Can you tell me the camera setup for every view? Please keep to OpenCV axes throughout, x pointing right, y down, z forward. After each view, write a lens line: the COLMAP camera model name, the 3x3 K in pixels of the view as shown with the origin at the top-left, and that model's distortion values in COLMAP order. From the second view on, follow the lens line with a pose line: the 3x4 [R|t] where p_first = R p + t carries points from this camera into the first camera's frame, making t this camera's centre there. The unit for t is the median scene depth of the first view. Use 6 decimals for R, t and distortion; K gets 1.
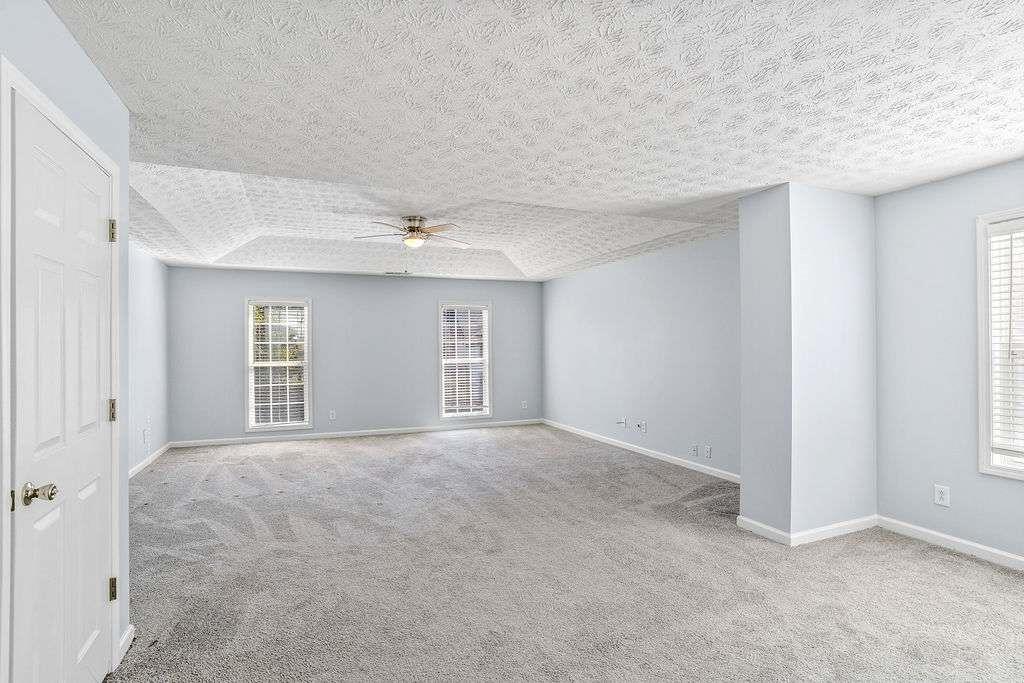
lens RADIAL K [[510.3, 0, 516.9], [0, 510.3, 345.9], [0, 0, 1]] dist [-0.061066, 0.028042]
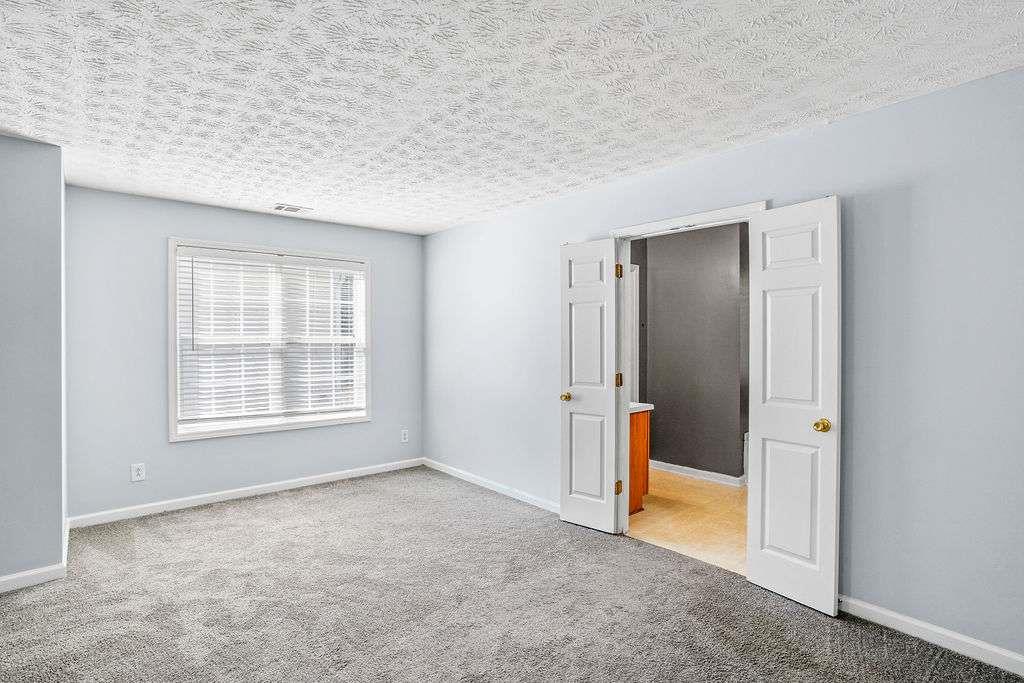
lens RADIAL K [[510.3, 0, 500.7], [0, 510.3, 343.4], [0, 0, 1]] dist [-0.061066, 0.028042]
pose [[-0.311723, -0.002863, 0.950169, -0.547266], [0.003771, 0.999984, 0.004250, 0.004333], [-0.950166, 0.004908, -0.311707, 0.631293]]
